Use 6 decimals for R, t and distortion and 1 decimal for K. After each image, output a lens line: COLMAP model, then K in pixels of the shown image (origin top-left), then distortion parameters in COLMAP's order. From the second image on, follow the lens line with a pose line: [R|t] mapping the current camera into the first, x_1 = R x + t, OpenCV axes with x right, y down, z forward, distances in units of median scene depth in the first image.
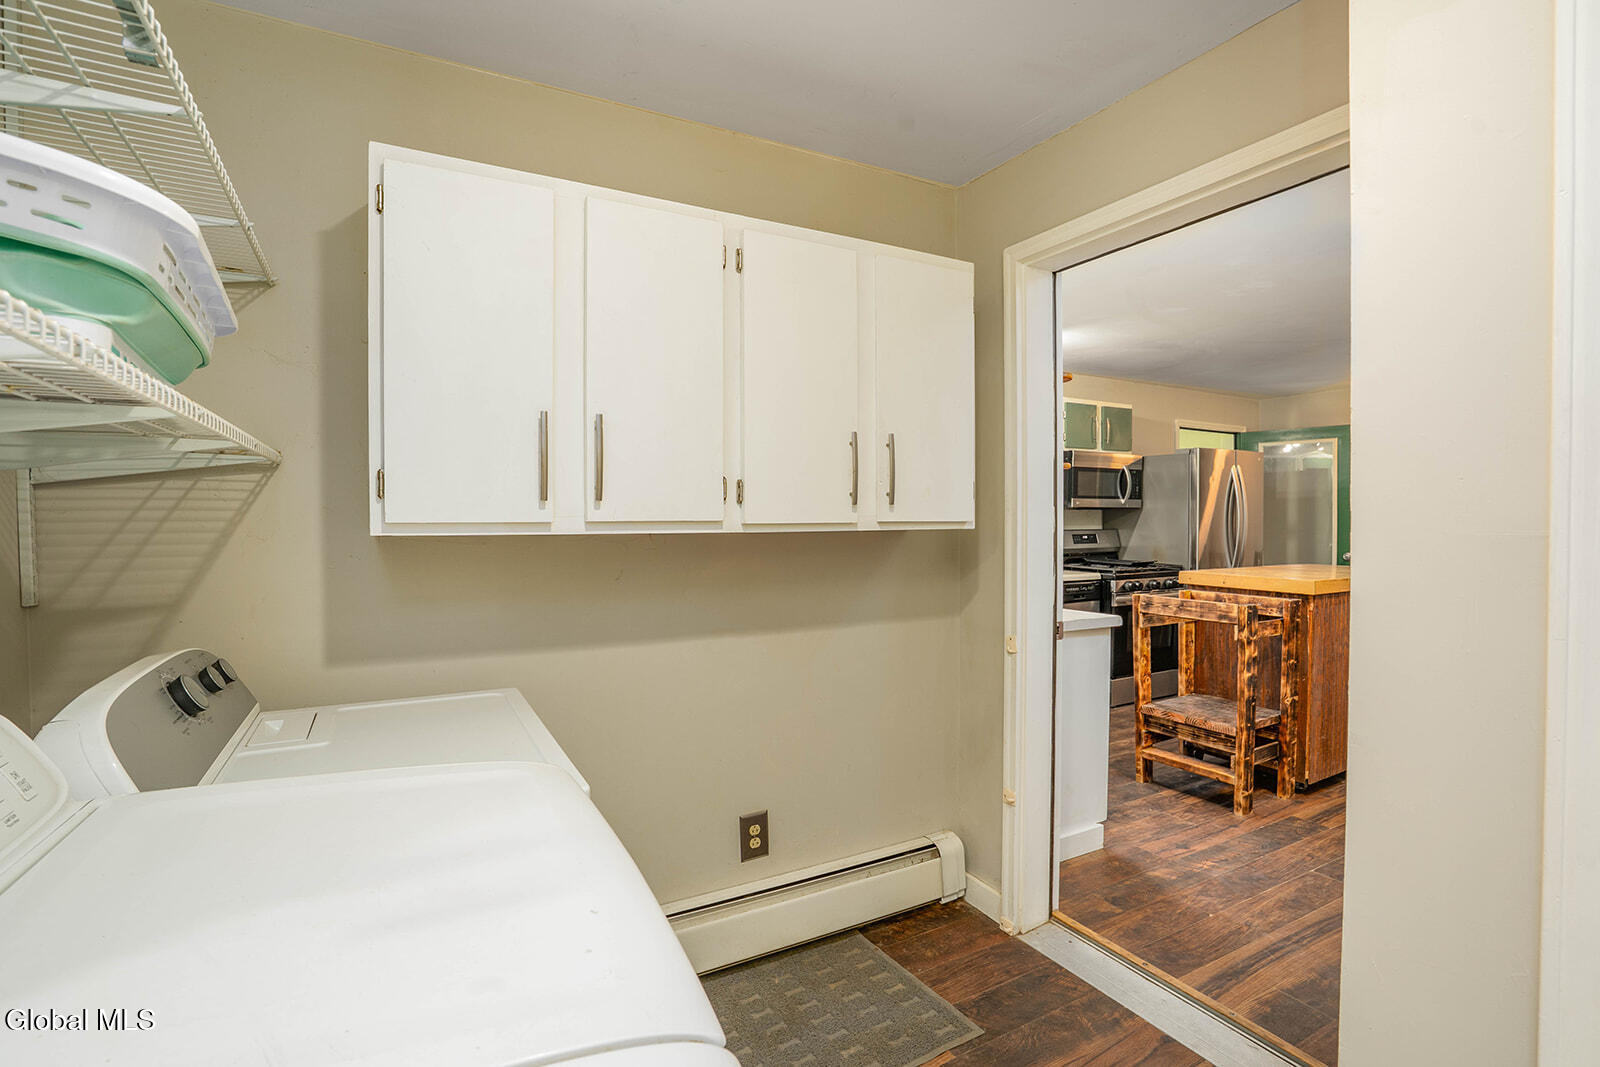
lens RADIAL K [[739.2, 0, 802.7], [0, 739.2, 528.9], [0, 0, 1]] dist [-0.000970, 0.000048]
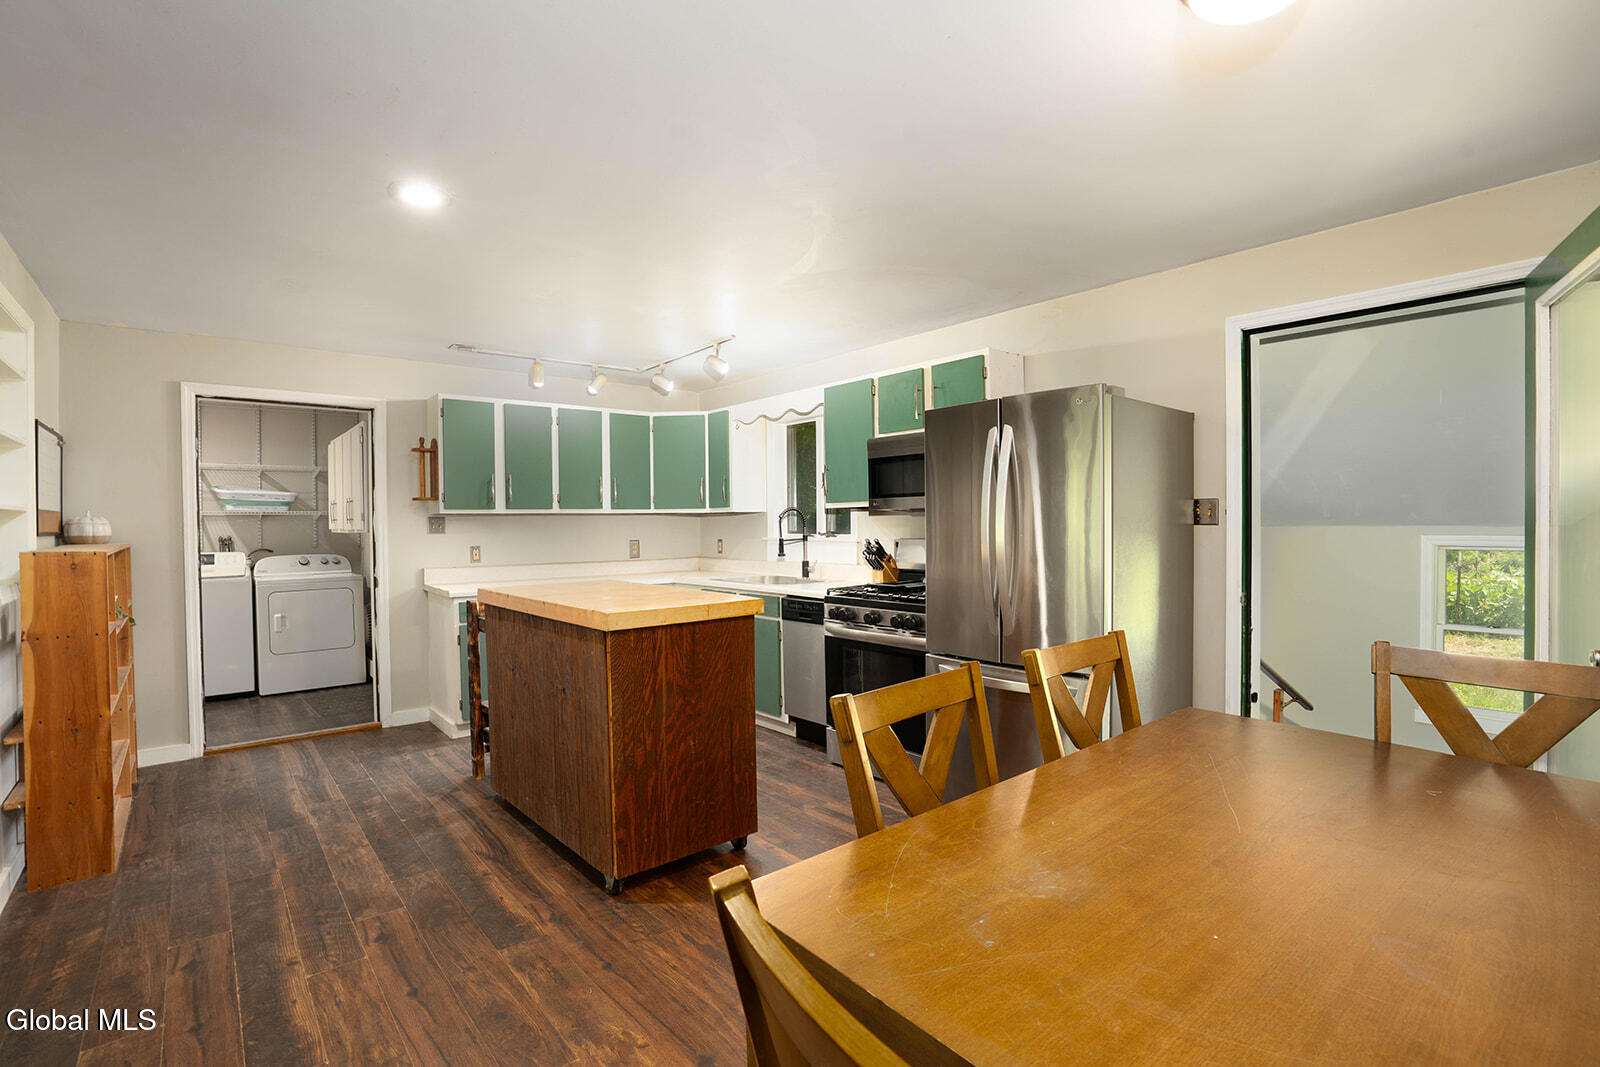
lens RADIAL K [[739.2, 0, 807.0], [0, 739.2, 530.6], [0, 0, 1]] dist [-0.000970, 0.000048]
pose [[0.175615, 0.015164, -0.984342, 2.006396], [-0.011984, 0.999840, 0.013265, -0.033881], [0.984386, 0.009467, 0.175769, 1.420463]]
